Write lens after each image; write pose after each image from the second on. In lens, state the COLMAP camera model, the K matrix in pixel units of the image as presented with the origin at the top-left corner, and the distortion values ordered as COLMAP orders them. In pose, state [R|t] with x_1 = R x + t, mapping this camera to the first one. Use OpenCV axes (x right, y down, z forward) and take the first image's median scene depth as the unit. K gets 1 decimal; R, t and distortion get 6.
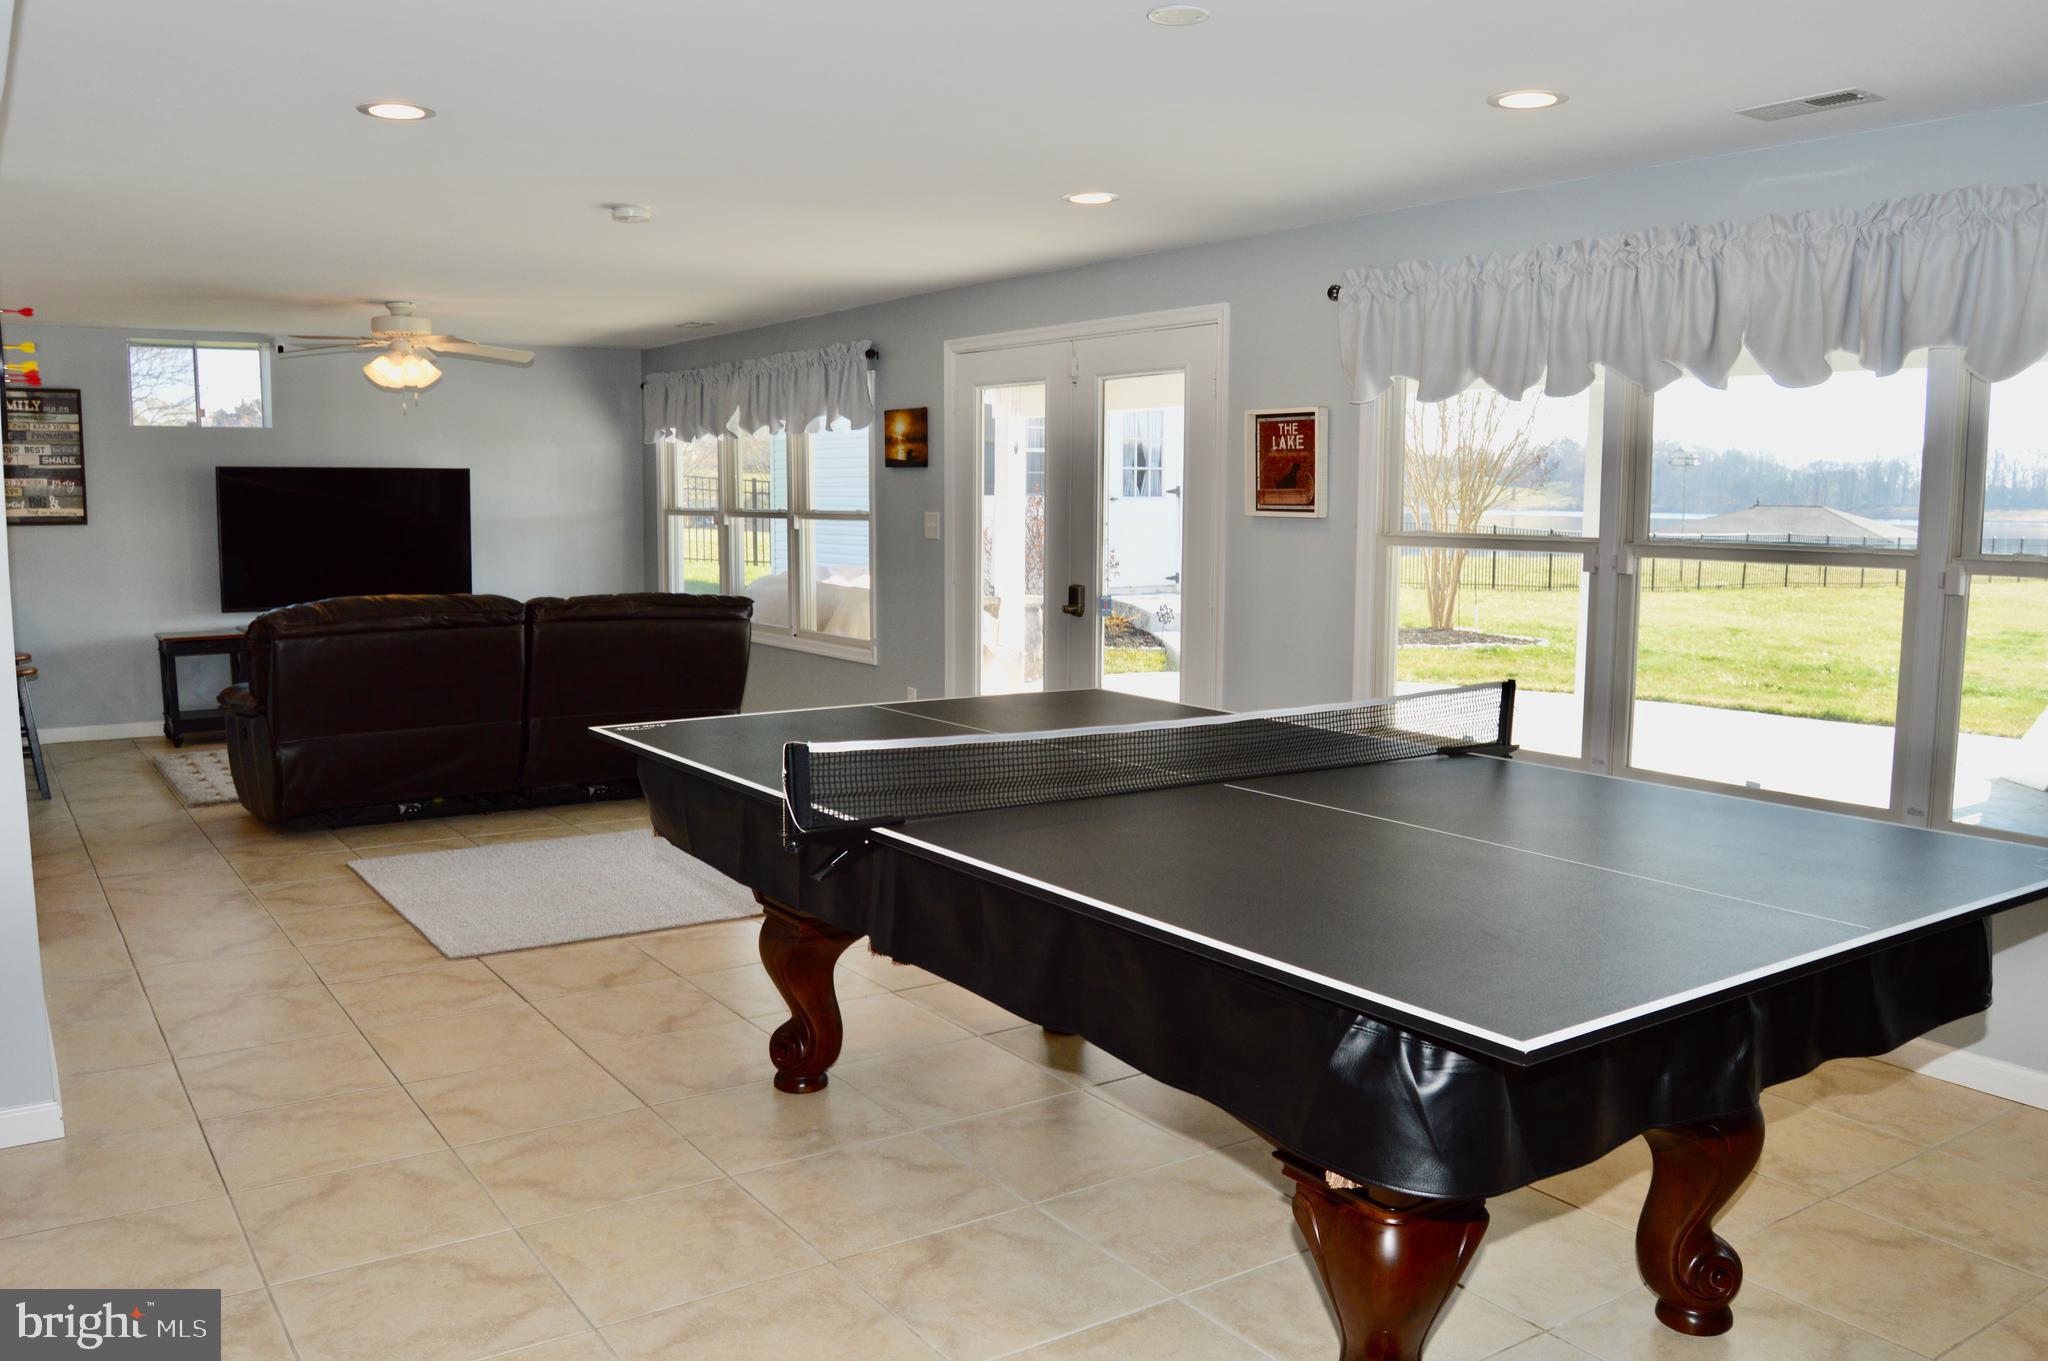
lens RADIAL K [[1619.2, 0, 1024.0], [0, 1619.2, 680.5], [0, 0, 1]] dist [-0.084446, -0.001172]
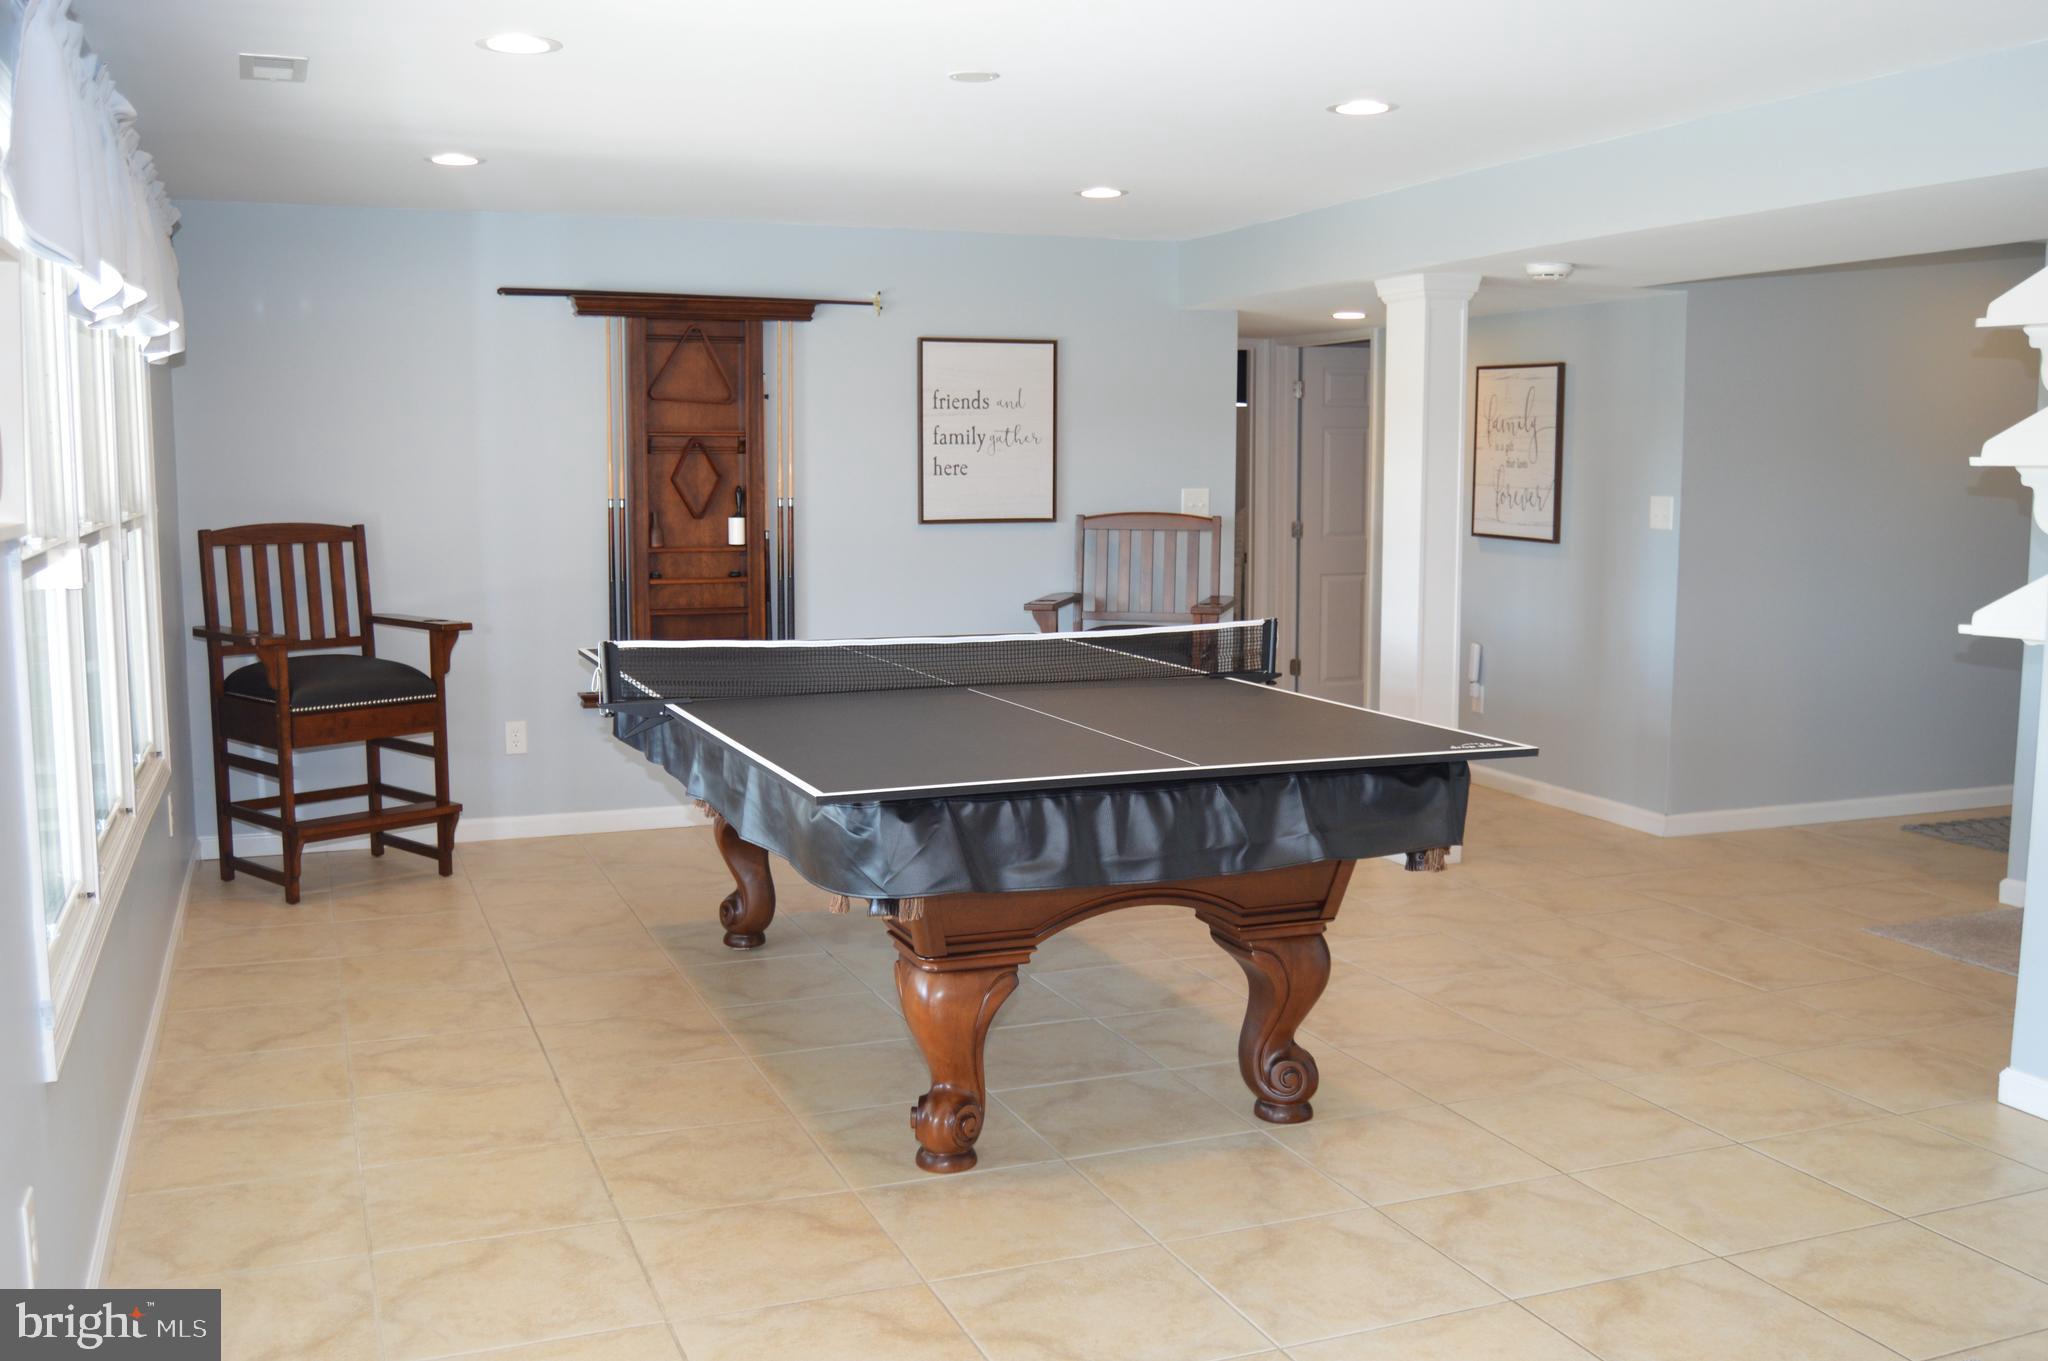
lens RADIAL K [[1906.4, 0, 1024.0], [0, 1906.4, 680.5], [0, 0, 1]] dist [-0.004978, -0.005728]
pose [[-0.974473, -0.036290, 0.221551, -0.233693], [0.015667, 0.973450, 0.228363, -0.250777], [-0.223956, 0.226005, -0.948032, 2.071780]]
